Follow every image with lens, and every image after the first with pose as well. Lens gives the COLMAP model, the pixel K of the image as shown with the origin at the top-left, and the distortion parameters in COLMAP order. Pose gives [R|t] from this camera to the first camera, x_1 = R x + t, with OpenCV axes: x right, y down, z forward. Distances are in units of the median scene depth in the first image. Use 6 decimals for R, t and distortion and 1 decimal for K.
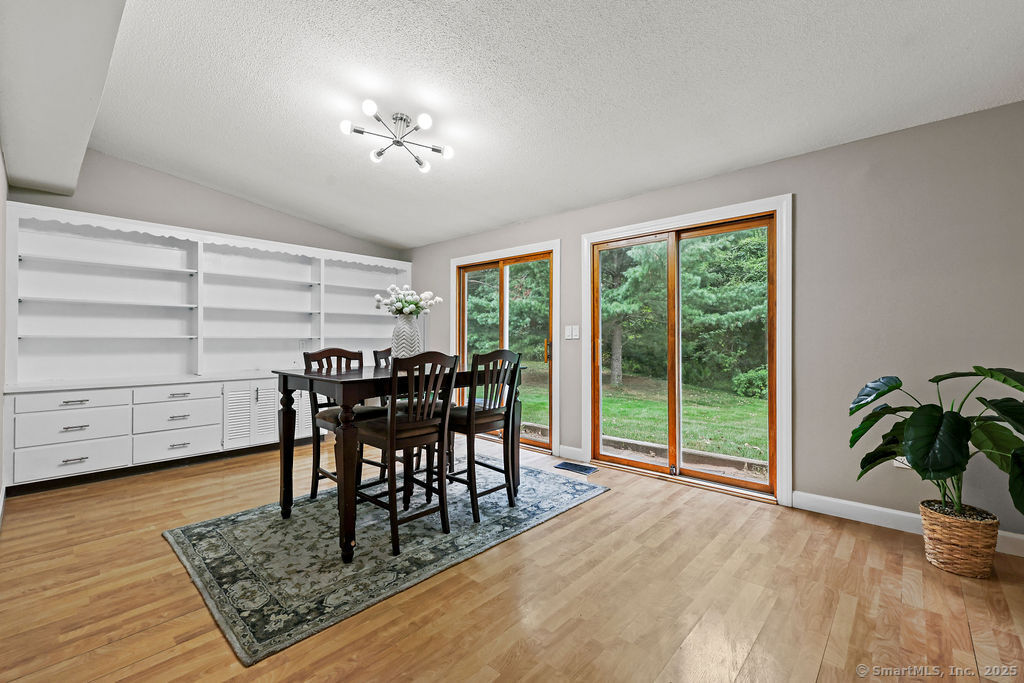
lens RADIAL K [[438.3, 0, 512.1], [0, 438.3, 336.7], [0, 0, 1]] dist [0.000842, 0.000412]
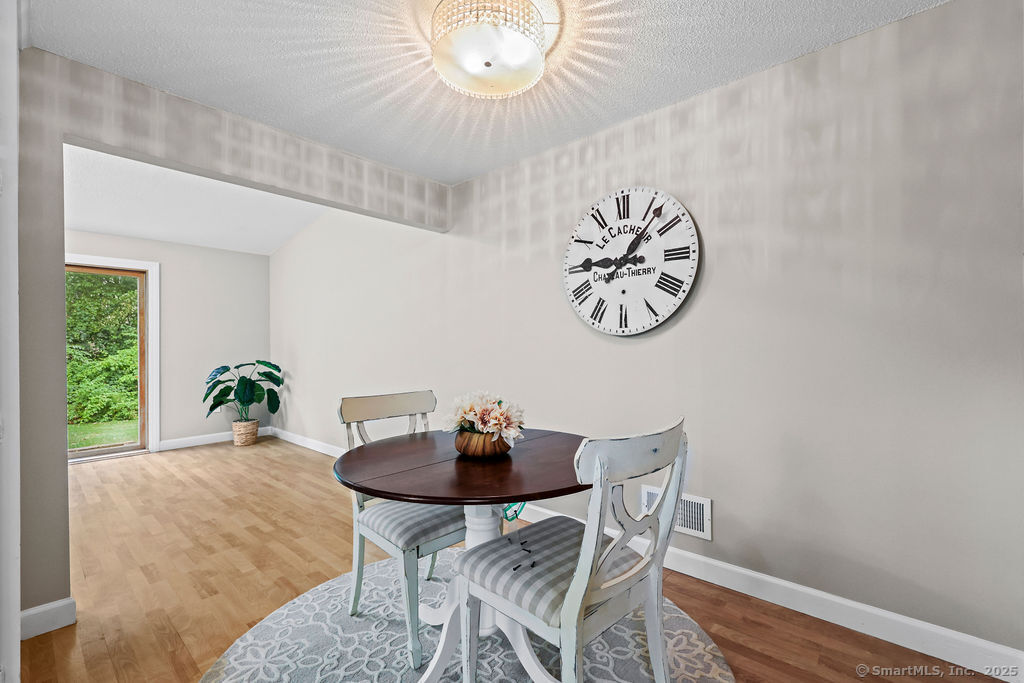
lens RADIAL K [[440.6, 0, 518.2], [0, 440.6, 346.5], [0, 0, 1]] dist [-0.001608, 0.000007]
pose [[-0.012610, 0.002092, 0.999918, -1.307604], [0.001382, 0.999997, -0.002075, -0.004220], [-0.999920, 0.001356, -0.012613, -0.423975]]
